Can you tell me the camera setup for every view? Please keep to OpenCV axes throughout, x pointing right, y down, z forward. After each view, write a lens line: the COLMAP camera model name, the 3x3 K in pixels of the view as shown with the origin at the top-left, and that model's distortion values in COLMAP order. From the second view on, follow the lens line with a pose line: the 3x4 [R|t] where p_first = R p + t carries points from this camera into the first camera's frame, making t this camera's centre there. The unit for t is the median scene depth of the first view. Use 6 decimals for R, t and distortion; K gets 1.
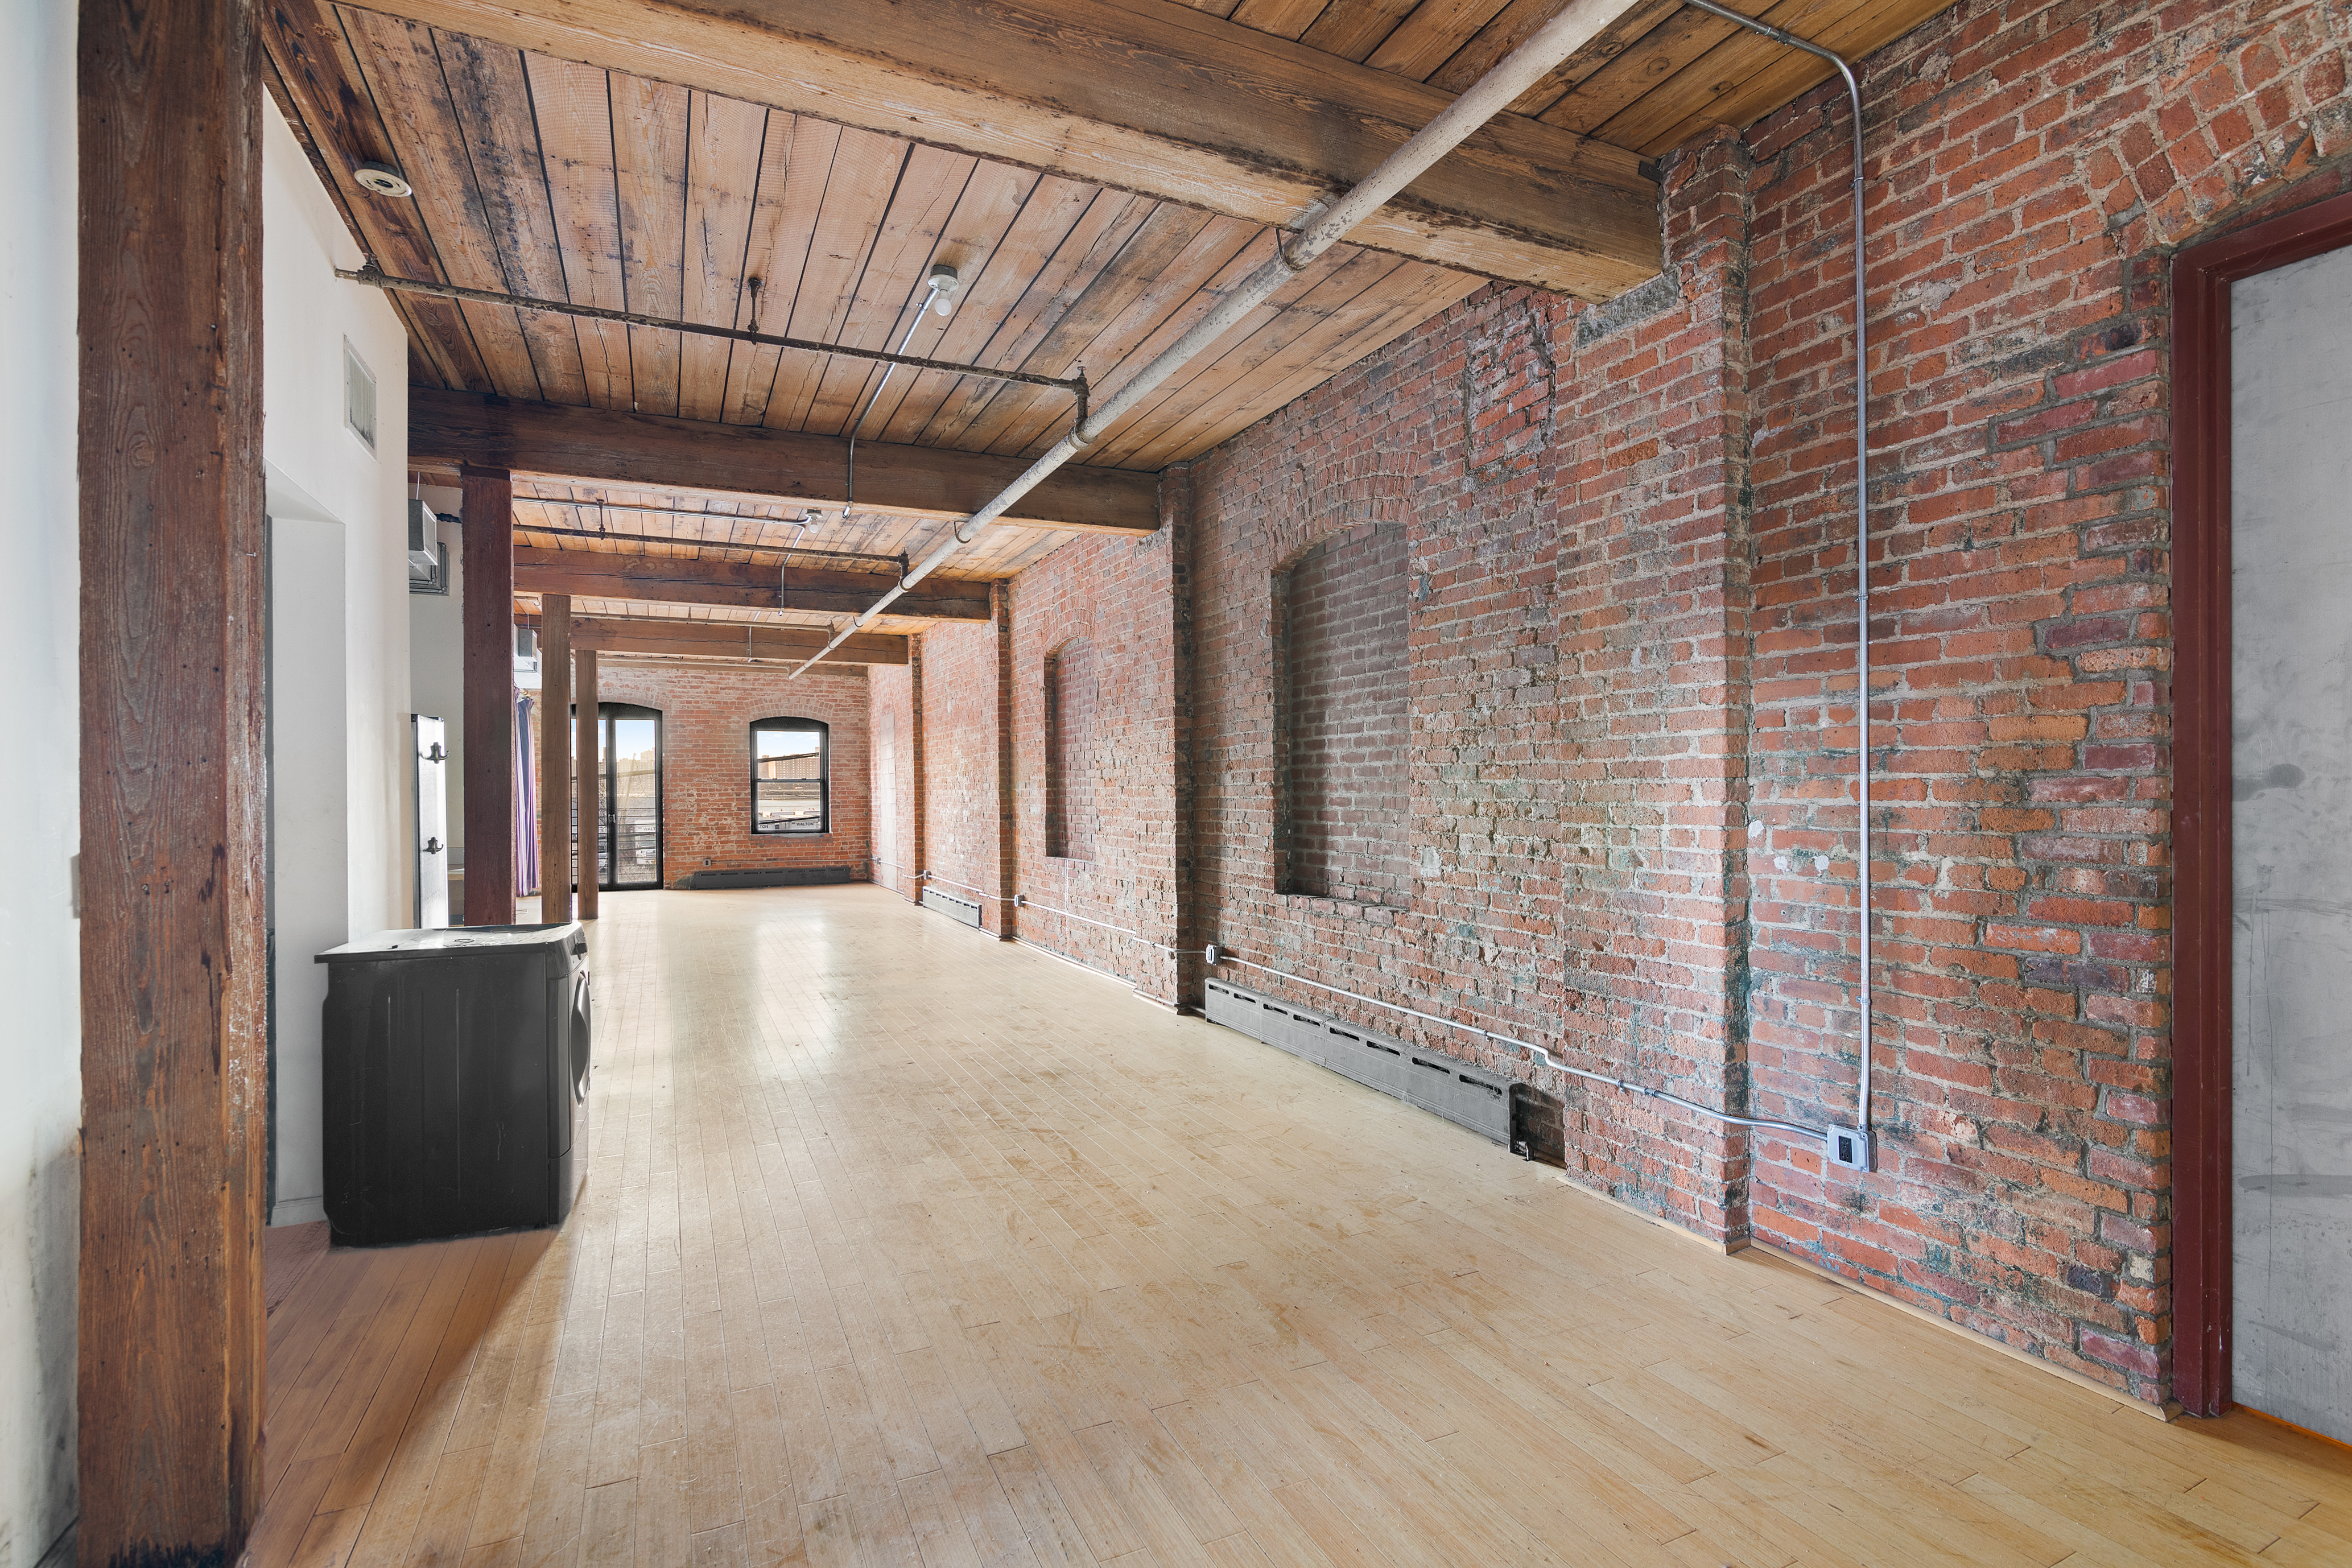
lens RADIAL K [[1113.3, 0, 1183.7], [0, 1113.3, 799.5], [0, 0, 1]] dist [-0.001487, 0.000650]
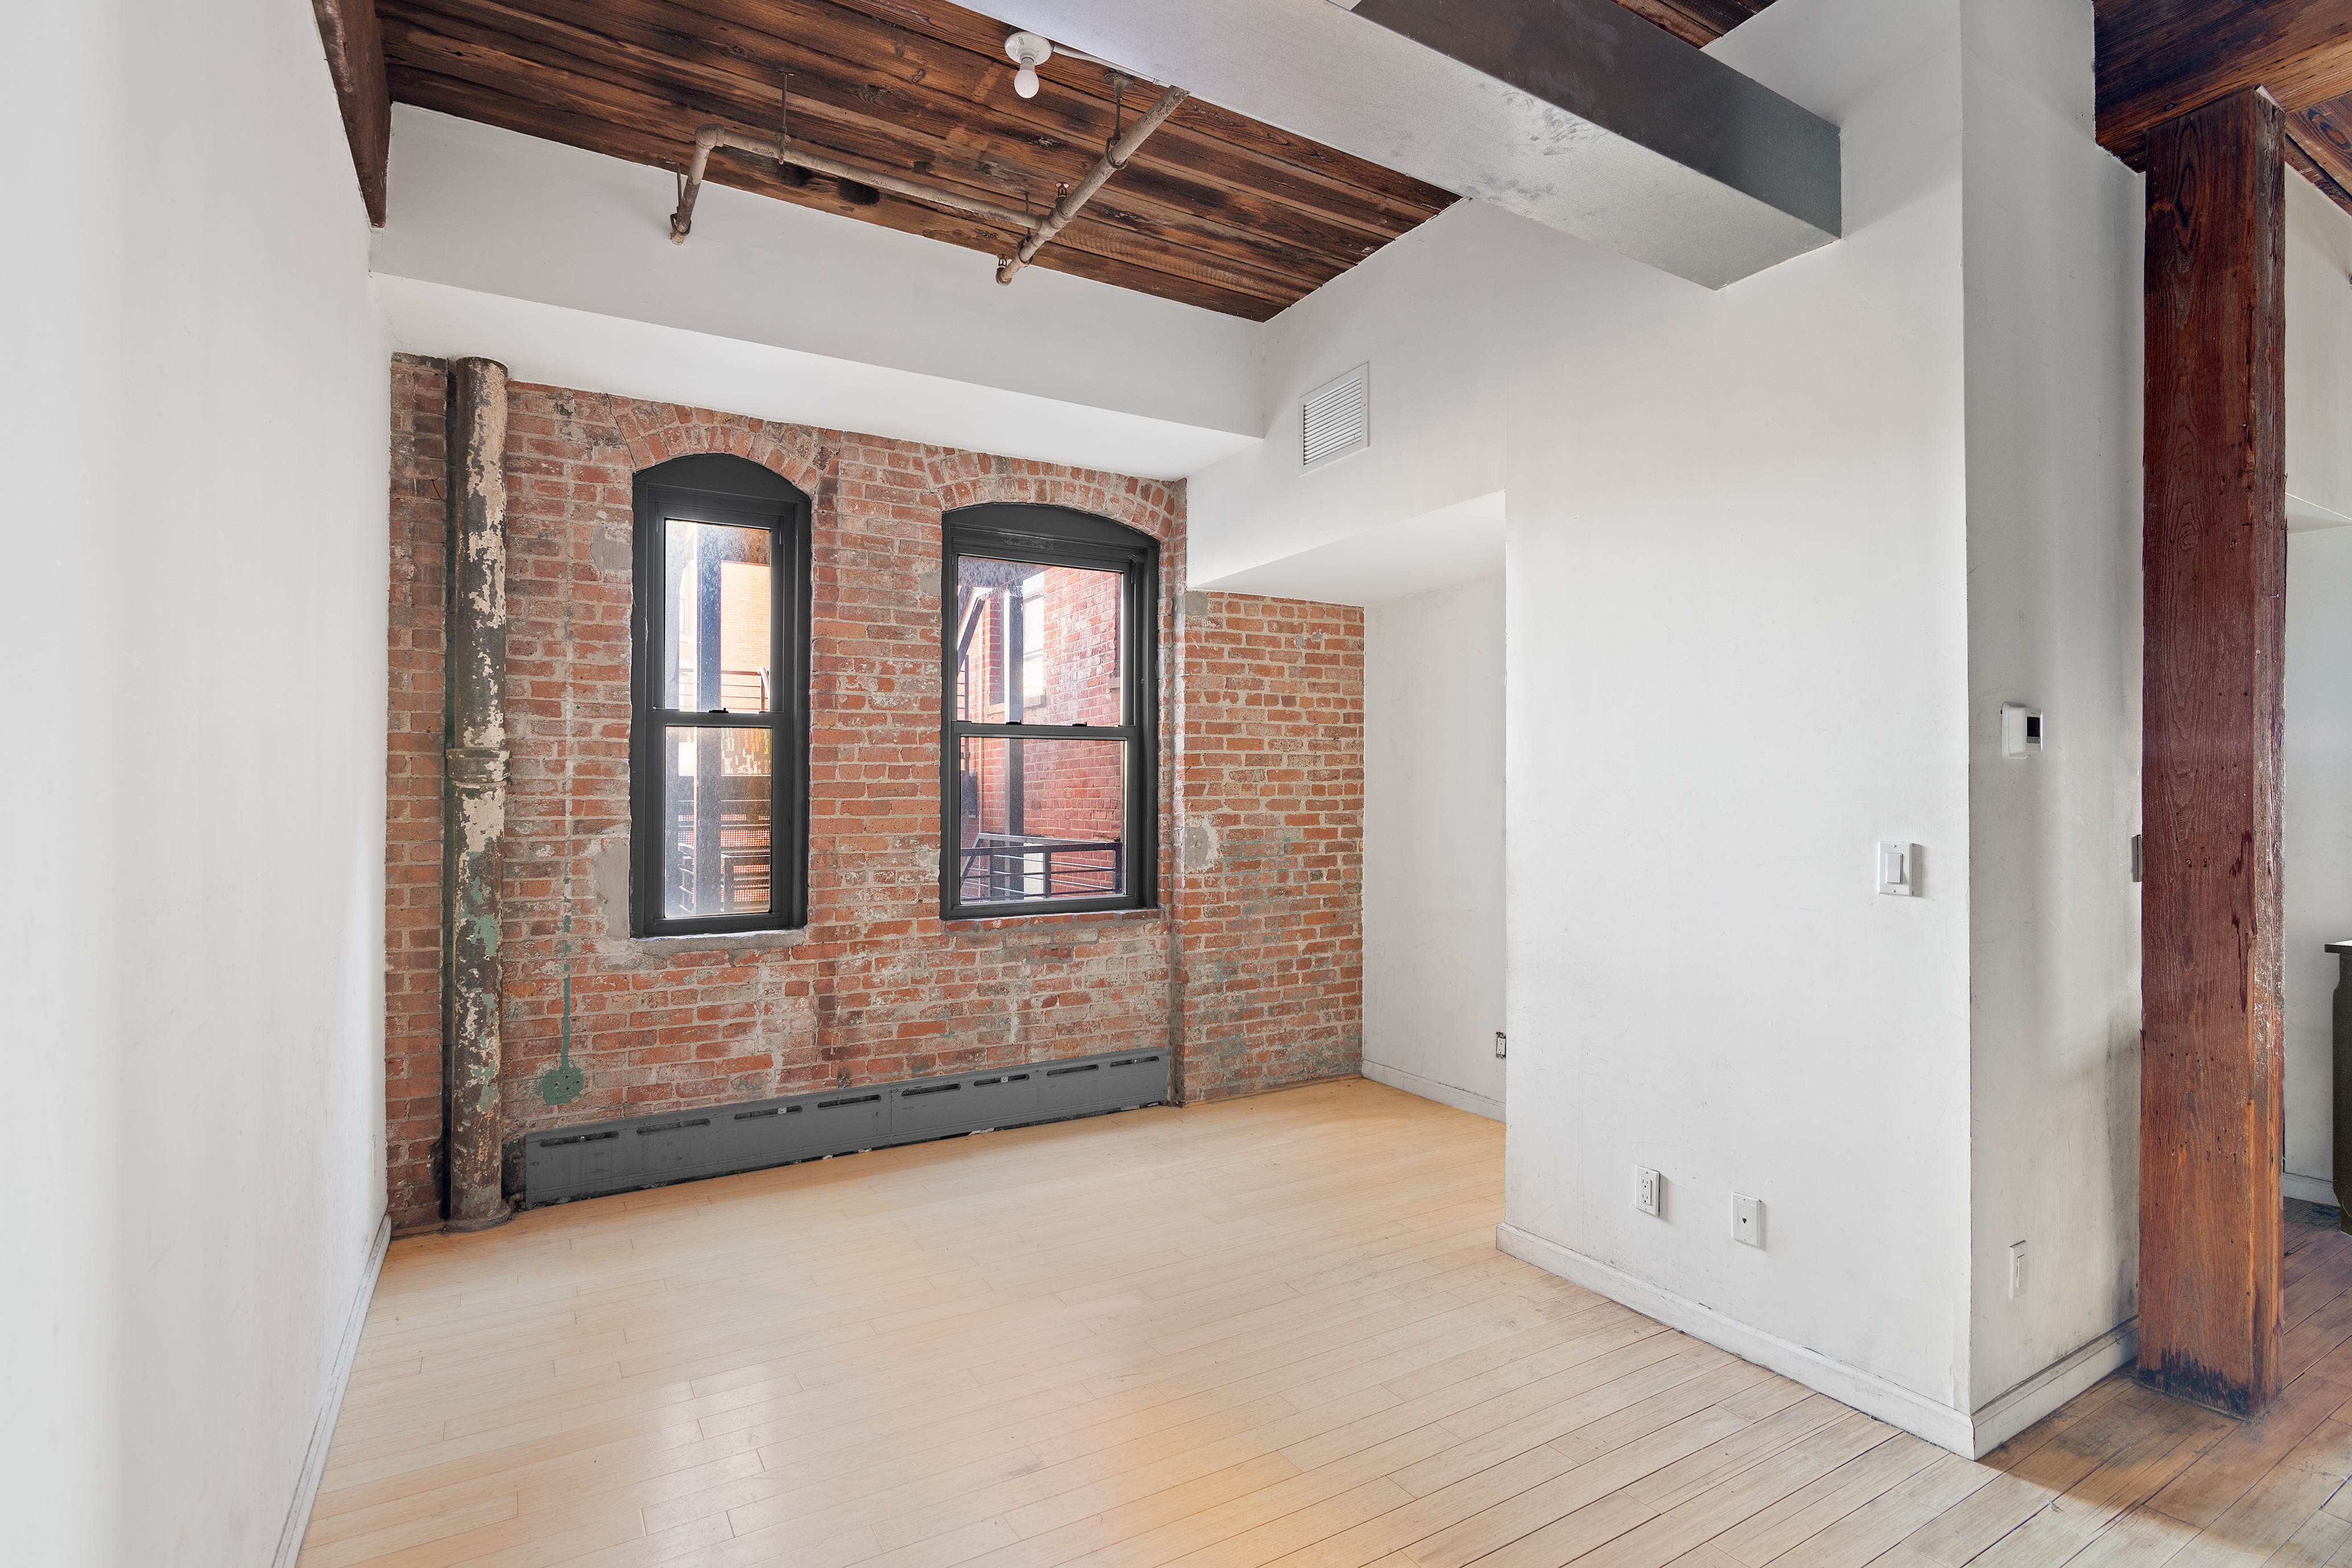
lens RADIAL K [[1113.3, 0, 1183.7], [0, 1113.3, 799.5], [0, 0, 1]] dist [-0.001487, 0.000650]
pose [[0.114708, 0.002583, -0.993396, 0.255515], [-0.002934, 0.999993, 0.002262, 0.004624], [0.993395, 0.002656, 0.114715, -0.352643]]
